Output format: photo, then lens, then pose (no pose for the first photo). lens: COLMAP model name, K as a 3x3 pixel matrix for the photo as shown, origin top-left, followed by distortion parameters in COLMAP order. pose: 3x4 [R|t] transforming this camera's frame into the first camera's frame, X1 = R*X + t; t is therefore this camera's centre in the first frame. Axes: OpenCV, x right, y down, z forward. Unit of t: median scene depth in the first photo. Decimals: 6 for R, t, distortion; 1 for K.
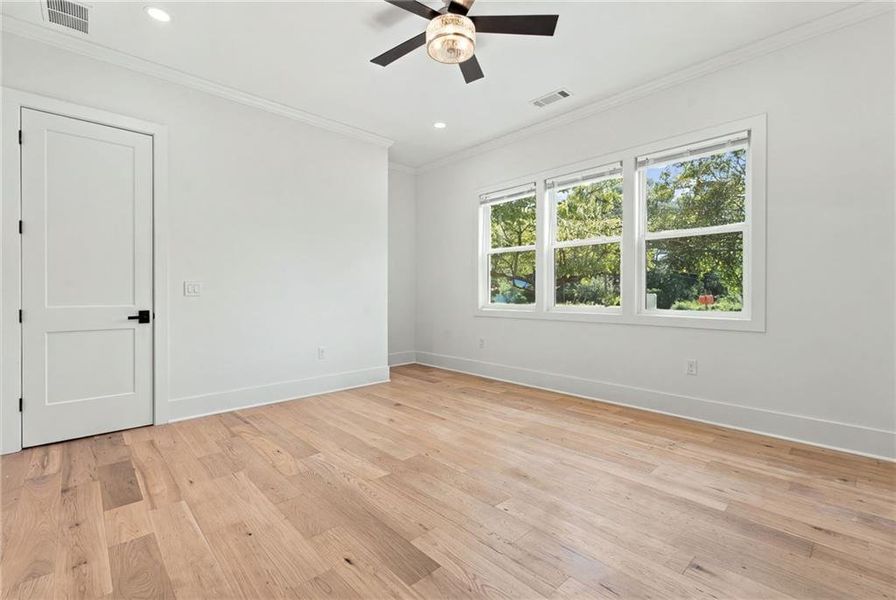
lens RADIAL K [[402.6, 0, 445.8], [0, 402.6, 296.2], [0, 0, 1]] dist [0.008635, -0.000153]
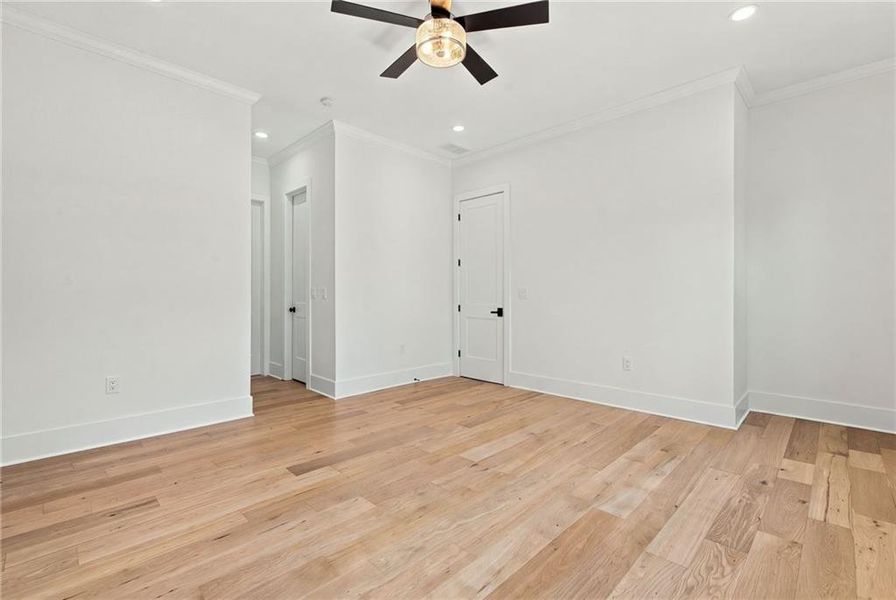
lens RADIAL K [[402.6, 0, 445.8], [0, 402.6, 296.2], [0, 0, 1]] dist [0.008635, -0.000153]
pose [[0.021022, 0.000213, -0.999779, 0.950627], [-0.007829, 0.999969, 0.000049, -0.009466], [0.999748, 0.007826, 0.021024, 0.950016]]
